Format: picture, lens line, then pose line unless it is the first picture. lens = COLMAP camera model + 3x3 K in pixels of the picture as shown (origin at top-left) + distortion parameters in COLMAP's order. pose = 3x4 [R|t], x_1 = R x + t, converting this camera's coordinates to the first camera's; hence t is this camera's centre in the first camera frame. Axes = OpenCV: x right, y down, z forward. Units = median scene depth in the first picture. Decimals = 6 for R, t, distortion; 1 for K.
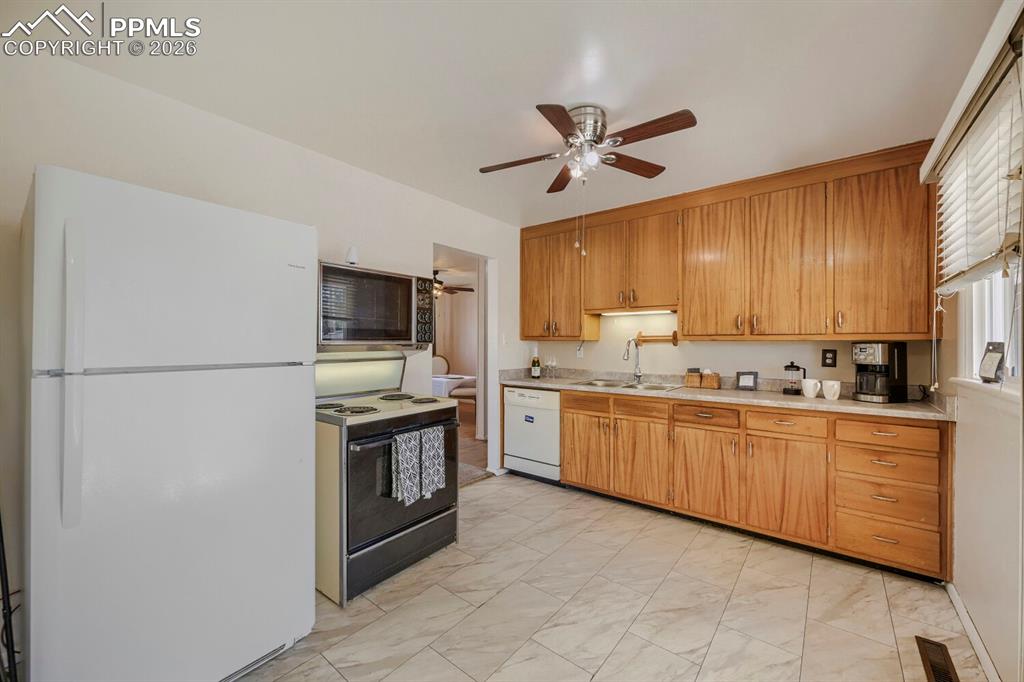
lens RADIAL K [[400.2, 0, 518.6], [0, 400.2, 352.2], [0, 0, 1]] dist [-0.000617, -0.000073]
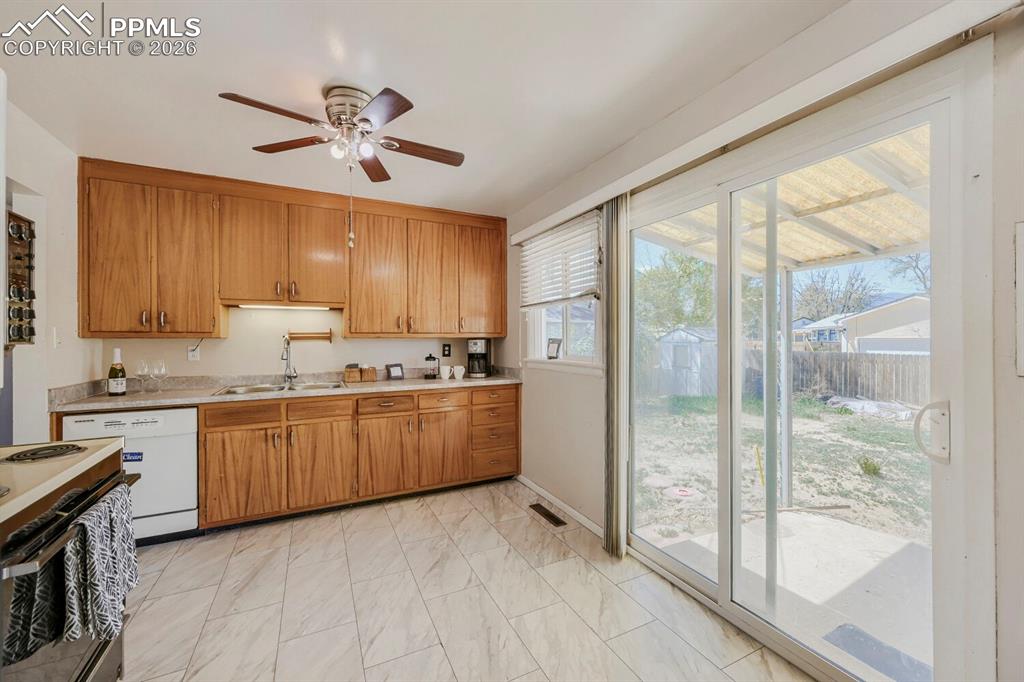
lens RADIAL K [[400.2, 0, 518.6], [0, 400.2, 352.2], [0, 0, 1]] dist [-0.000617, -0.000073]
pose [[0.424341, -0.033548, 0.904881, -0.375419], [0.028477, 0.999314, 0.023695, -0.004253], [-0.905055, 0.015714, 0.425005, 0.180389]]
